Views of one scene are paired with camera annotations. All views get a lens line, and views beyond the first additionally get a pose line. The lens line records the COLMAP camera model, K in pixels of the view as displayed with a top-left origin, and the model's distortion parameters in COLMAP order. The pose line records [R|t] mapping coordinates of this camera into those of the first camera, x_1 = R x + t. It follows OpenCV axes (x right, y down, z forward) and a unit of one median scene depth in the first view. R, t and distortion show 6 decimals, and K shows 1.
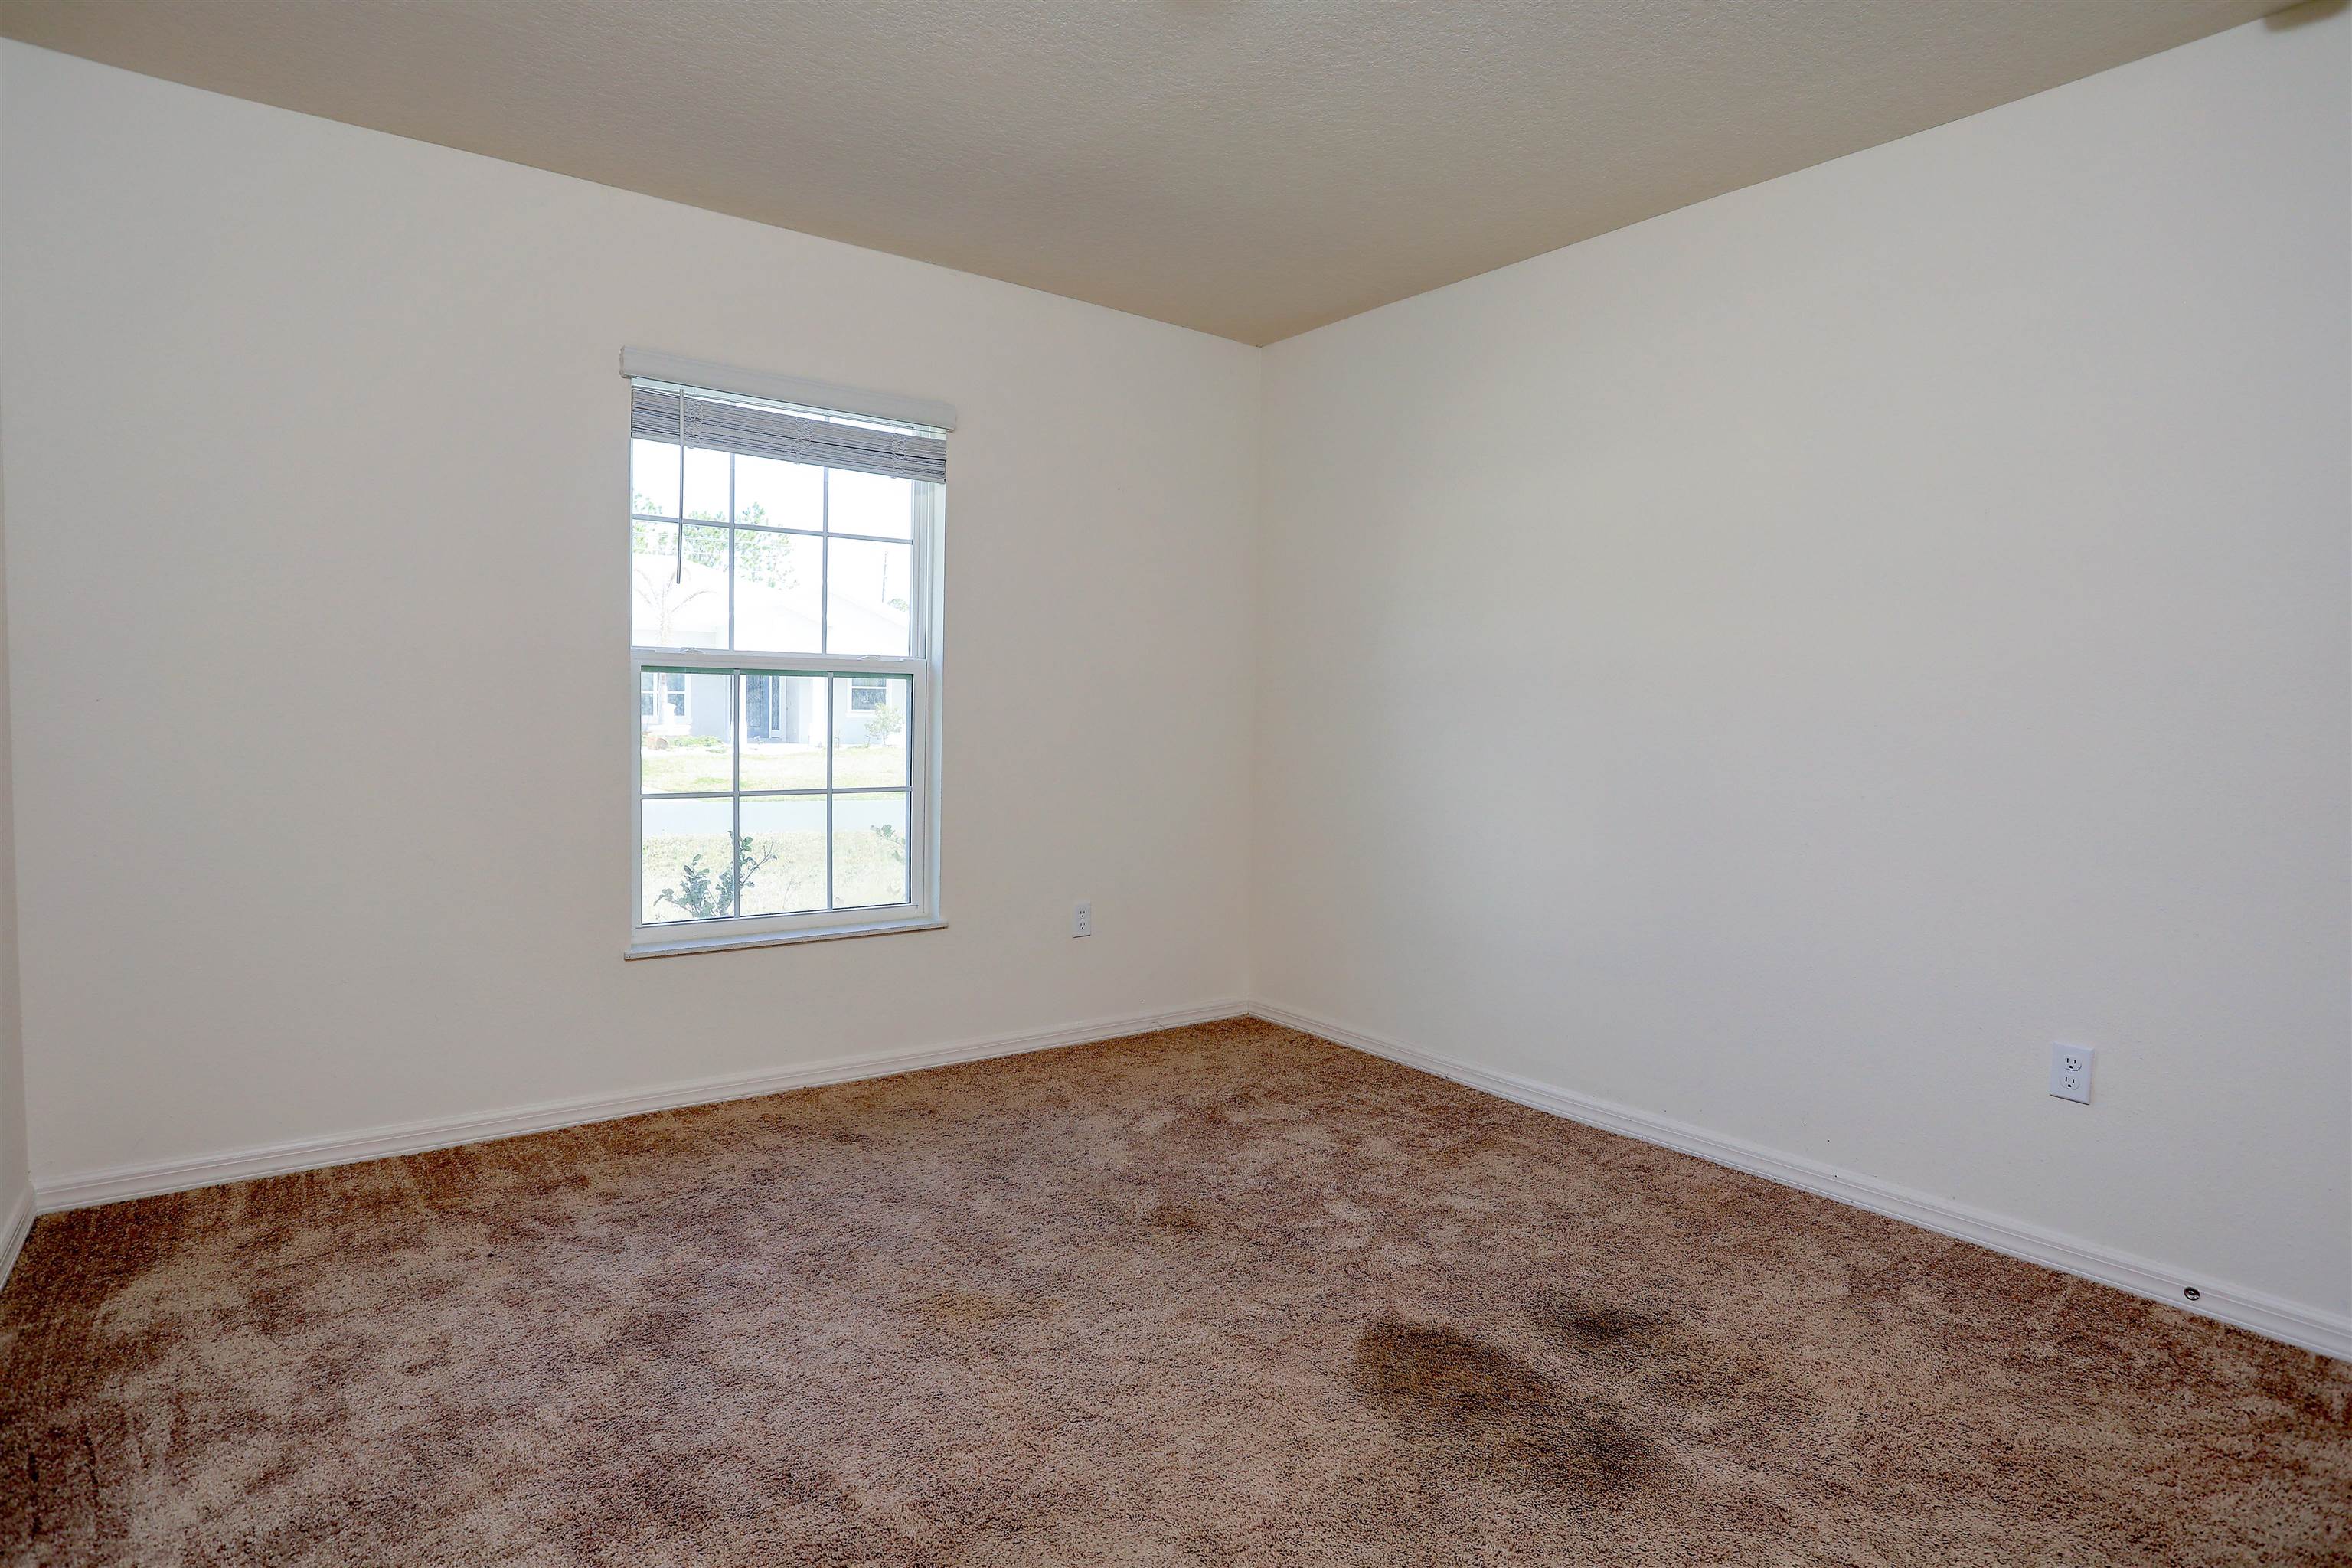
lens RADIAL K [[1237.7, 0, 1187.7], [0, 1237.7, 759.4], [0, 0, 1]] dist [-0.044456, 0.031380]
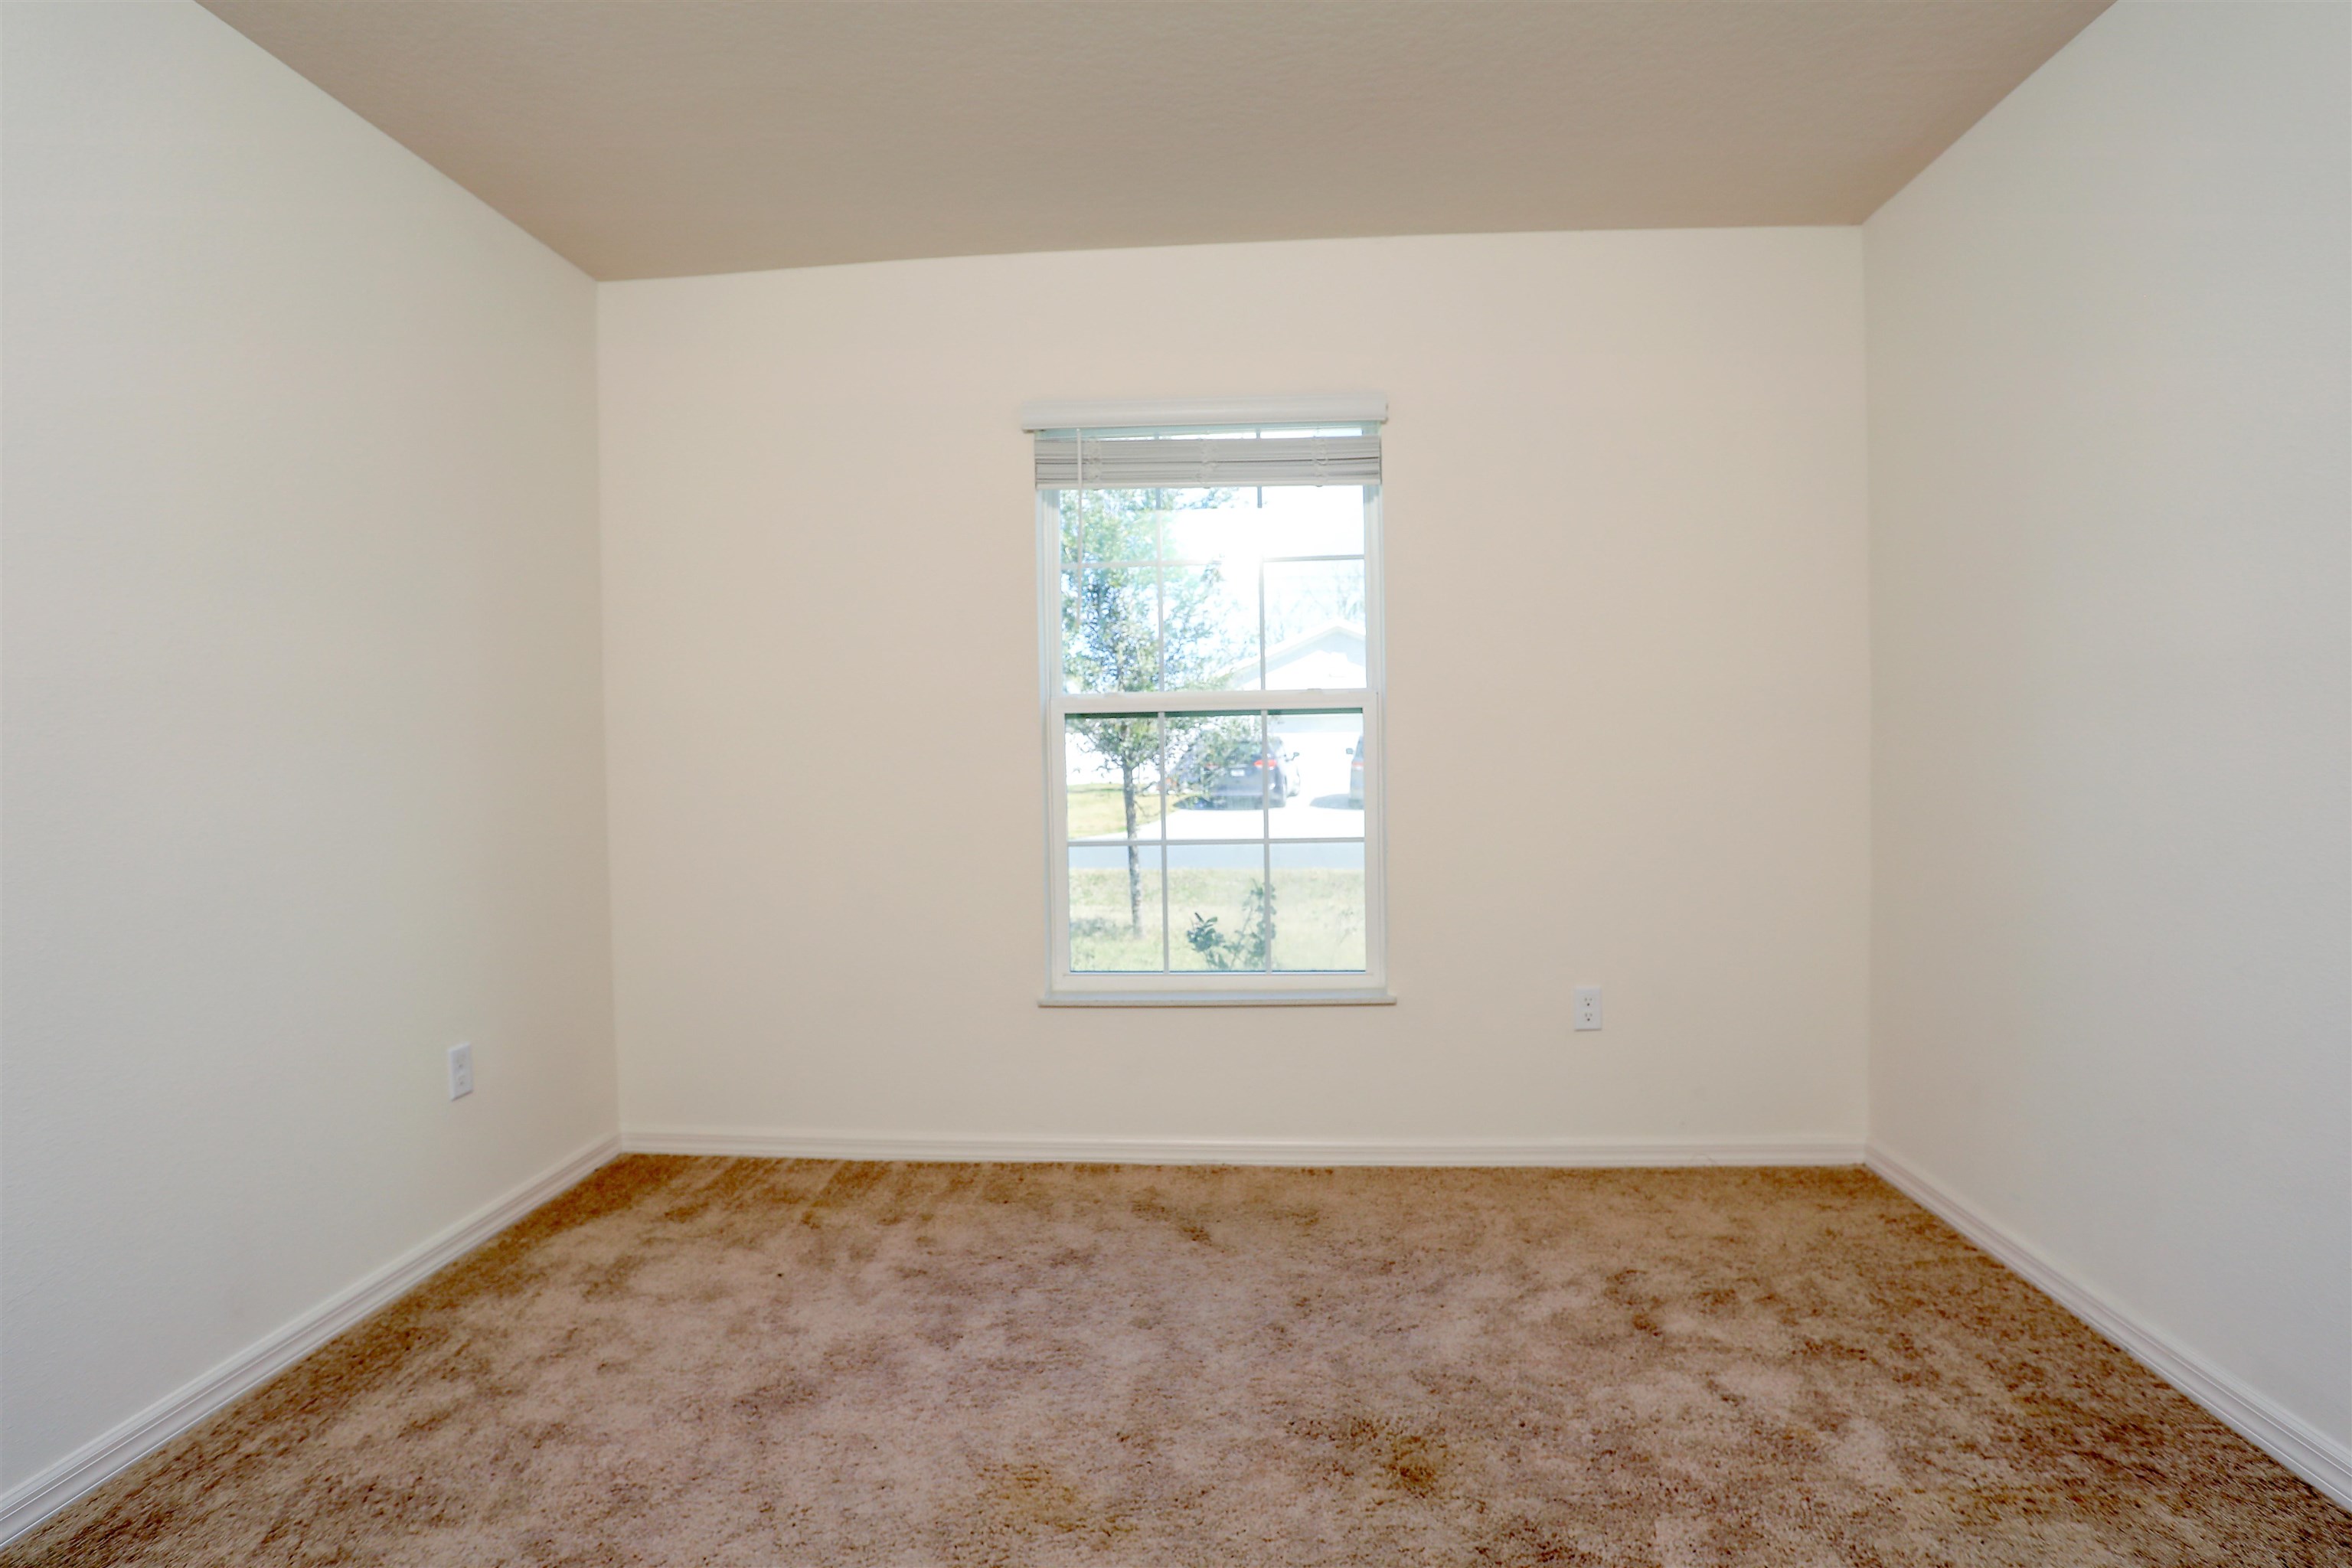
lens RADIAL K [[1214.1, 0, 1171.0], [0, 1214.1, 771.0], [0, 0, 1]] dist [-0.072736, 0.037385]
pose [[0.747192, -0.017366, -0.664381, 0.290765], [0.005856, 0.999792, -0.019548, -0.010302], [0.664582, 0.010716, 0.747138, 0.329124]]
